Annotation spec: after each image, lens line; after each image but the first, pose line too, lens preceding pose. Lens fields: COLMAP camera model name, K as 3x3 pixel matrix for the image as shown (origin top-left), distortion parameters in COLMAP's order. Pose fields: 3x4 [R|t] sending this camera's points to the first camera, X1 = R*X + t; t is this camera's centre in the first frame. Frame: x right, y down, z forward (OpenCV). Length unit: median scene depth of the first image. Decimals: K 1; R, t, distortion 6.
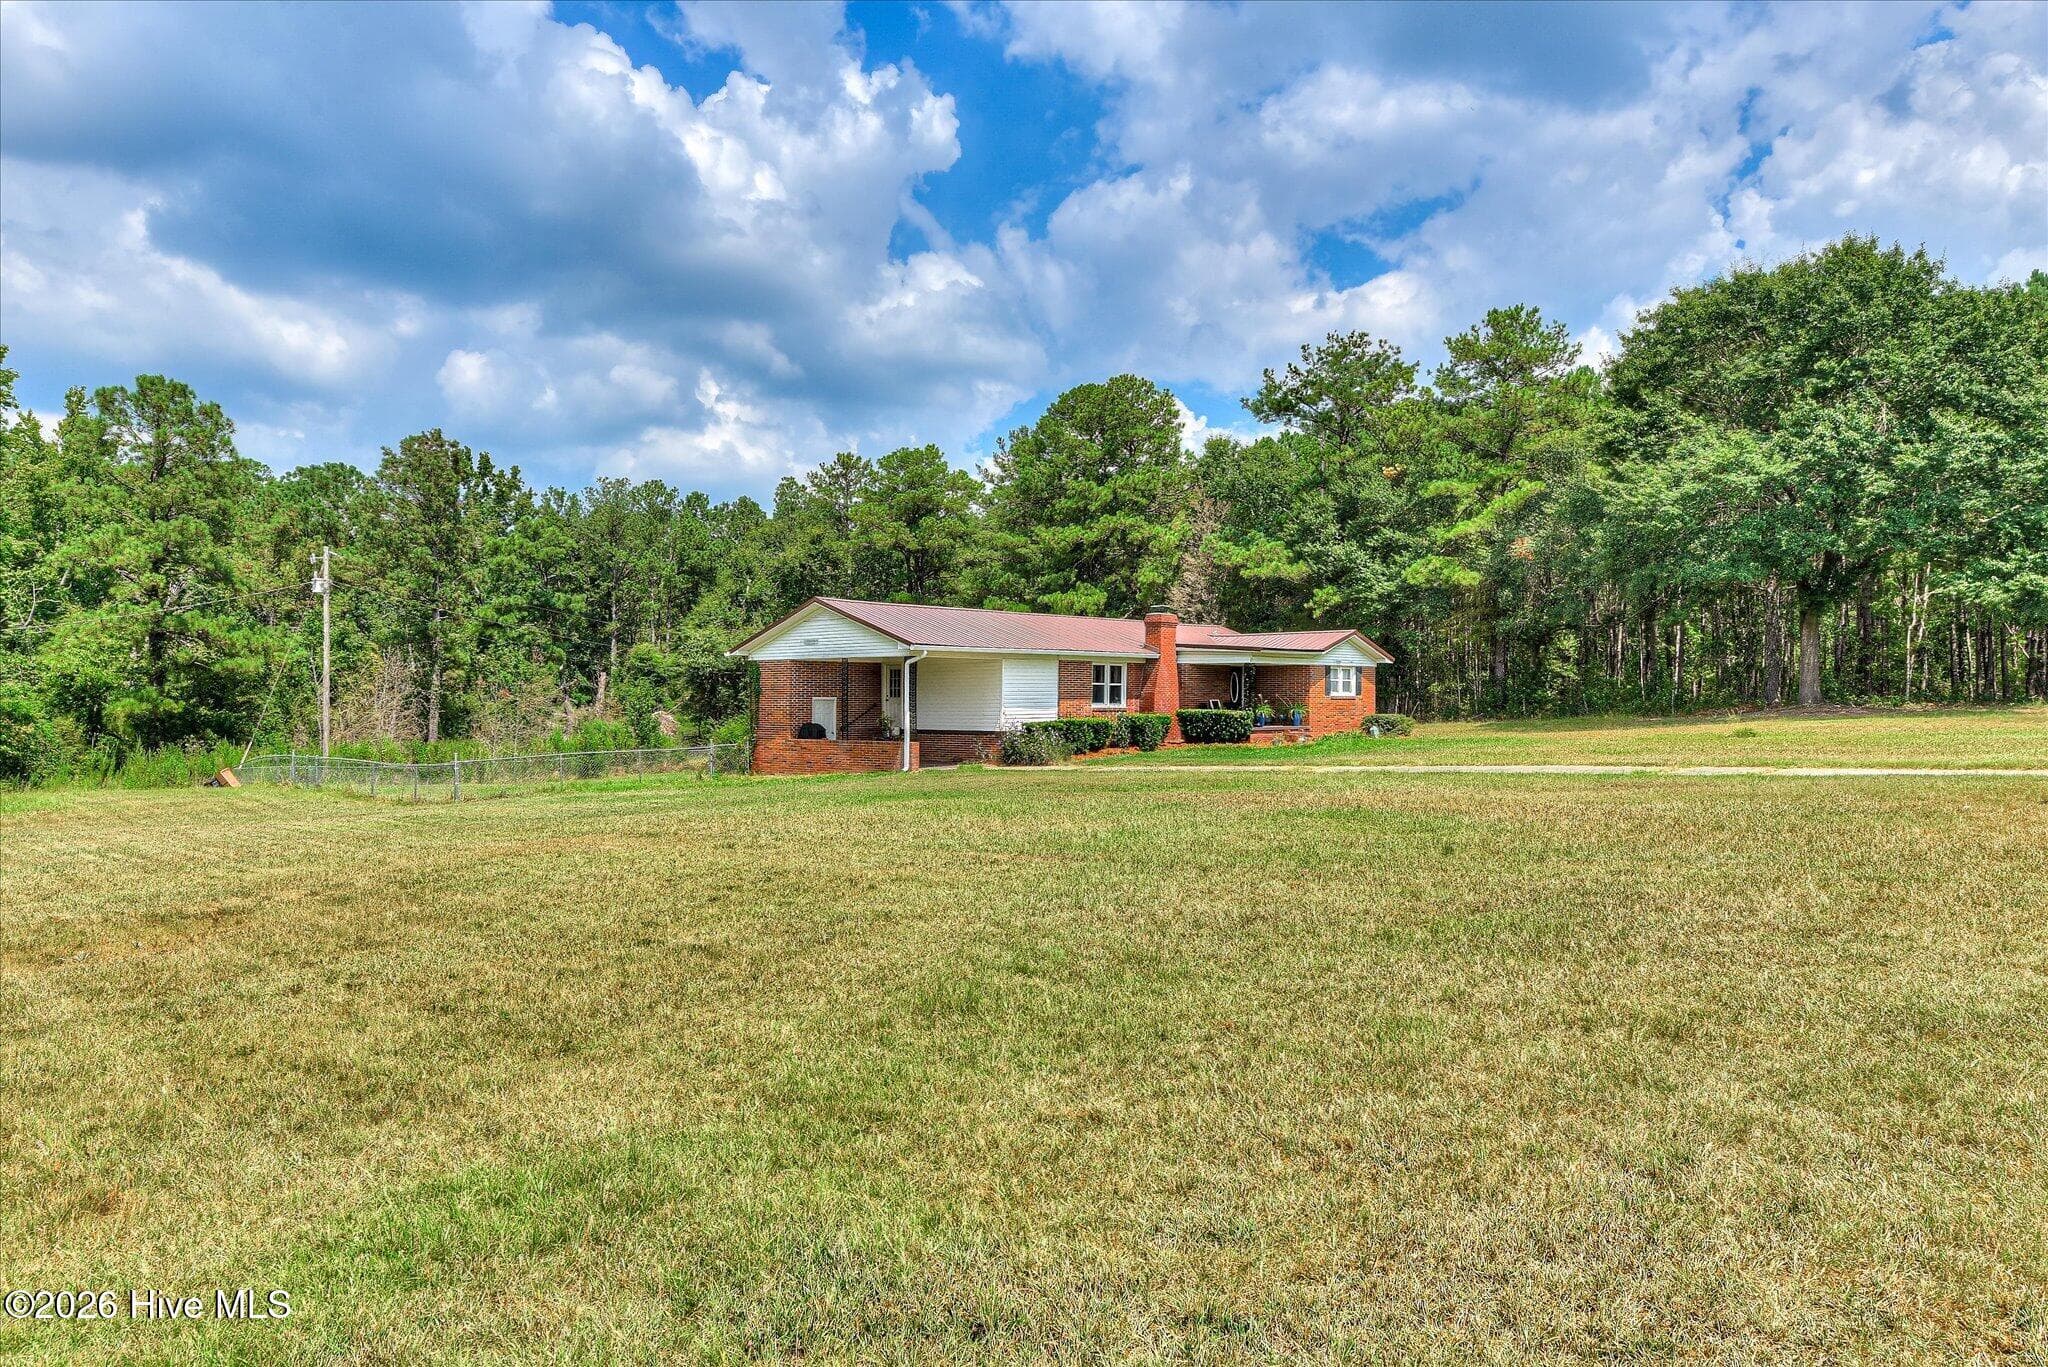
lens RADIAL K [[1274.1, 0, 1026.2], [0, 1274.1, 677.1], [0, 0, 1]] dist [0.021206, -0.030394]
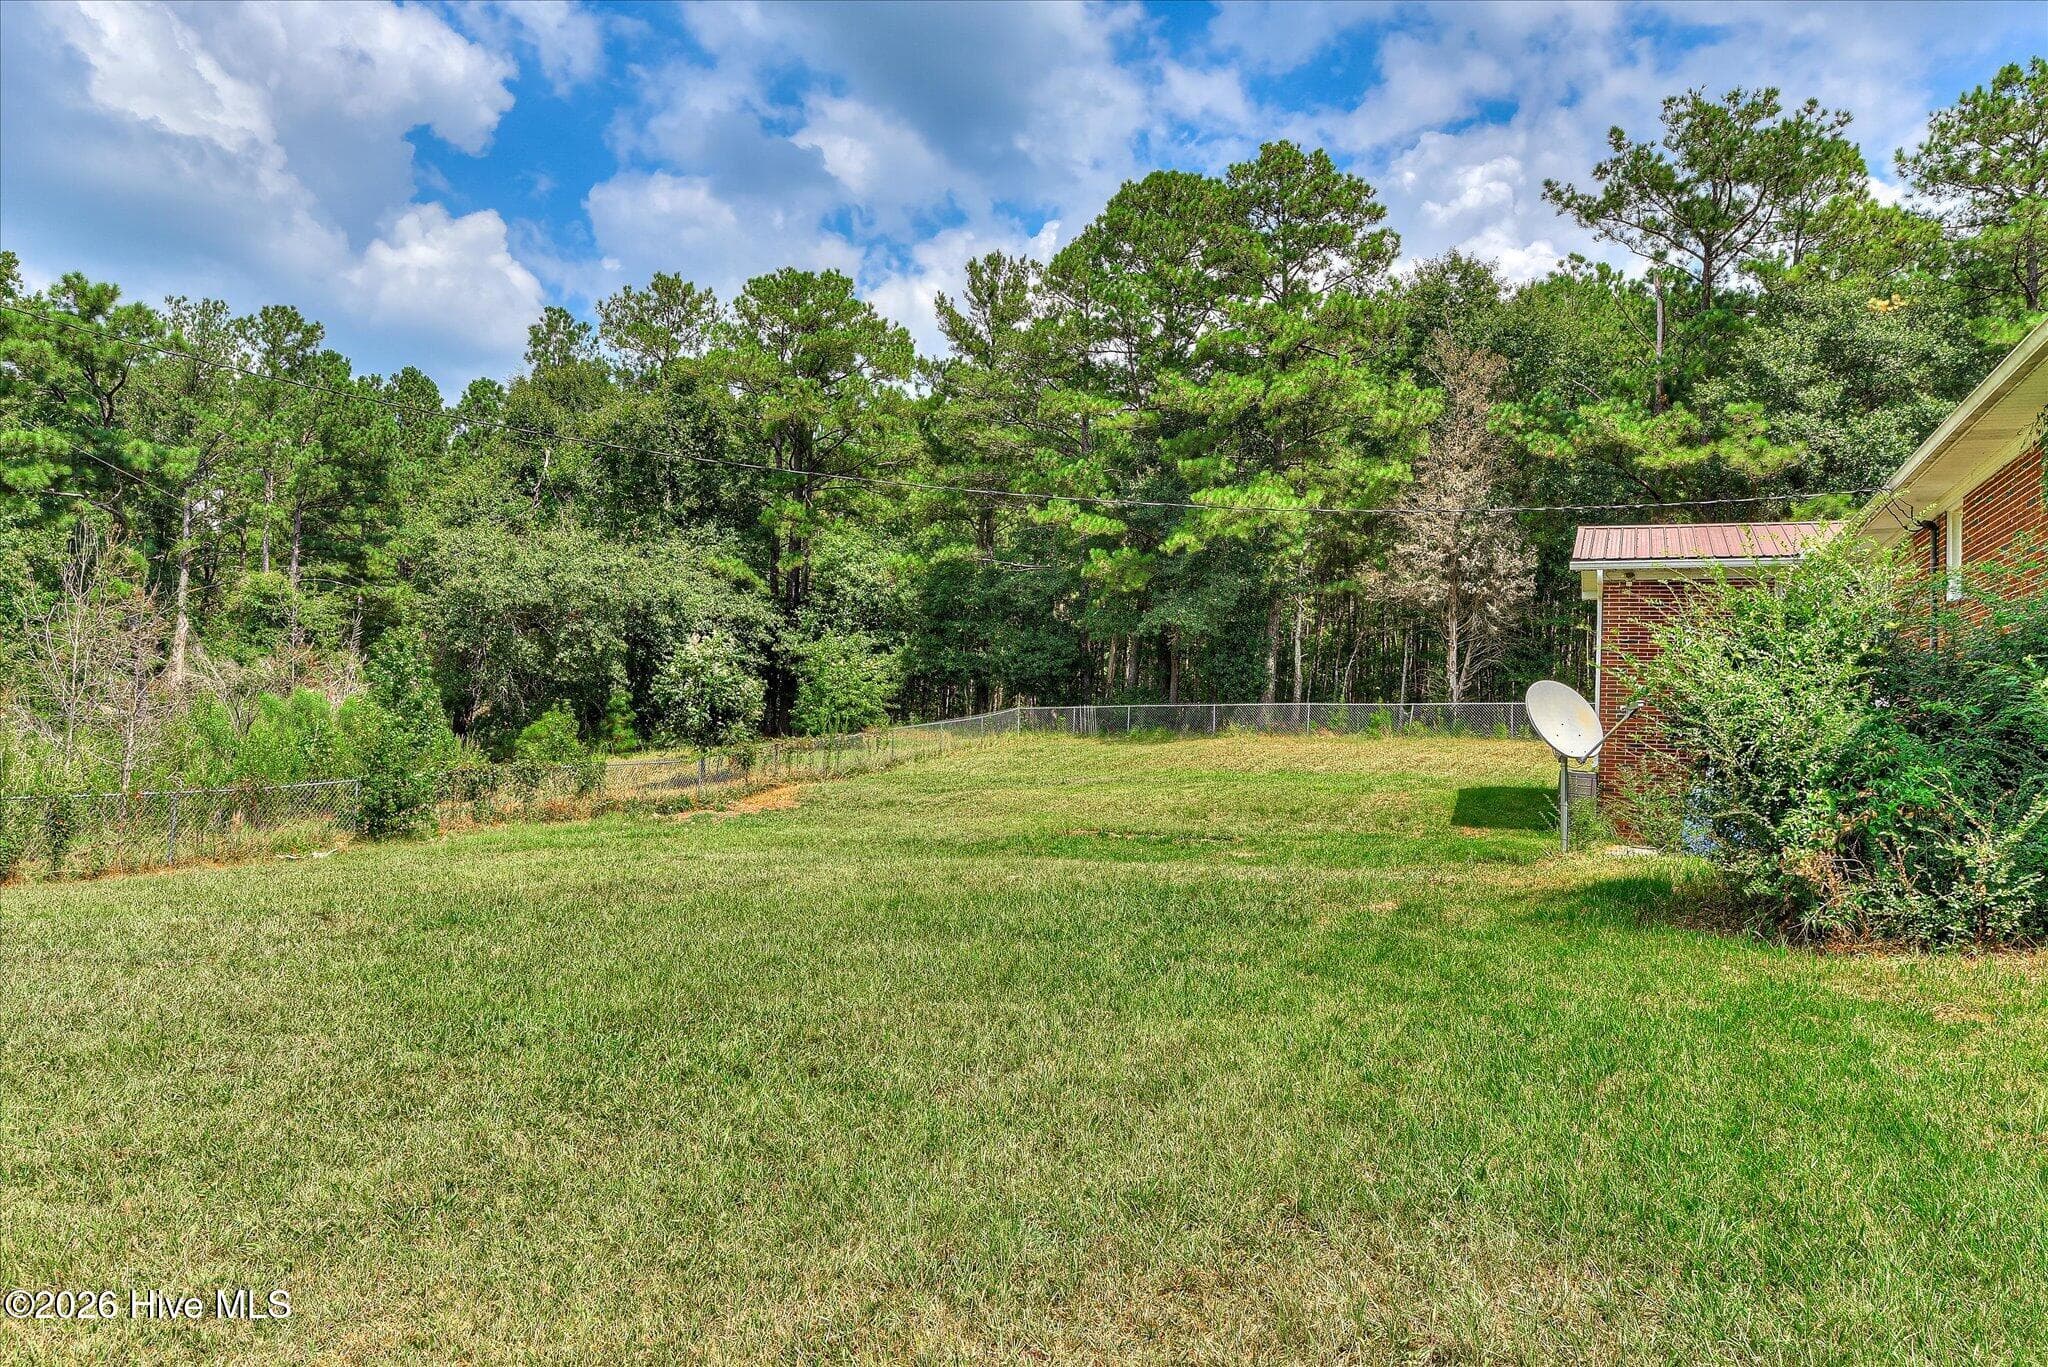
lens RADIAL K [[1274.1, 0, 1026.2], [0, 1274.1, 677.1], [0, 0, 1]] dist [0.021206, -0.030394]
pose [[0.942406, 0.032909, 0.332850, -0.203274], [-0.029895, 0.999453, -0.014173, 0.023726], [-0.333134, 0.003407, 0.942873, 0.415916]]
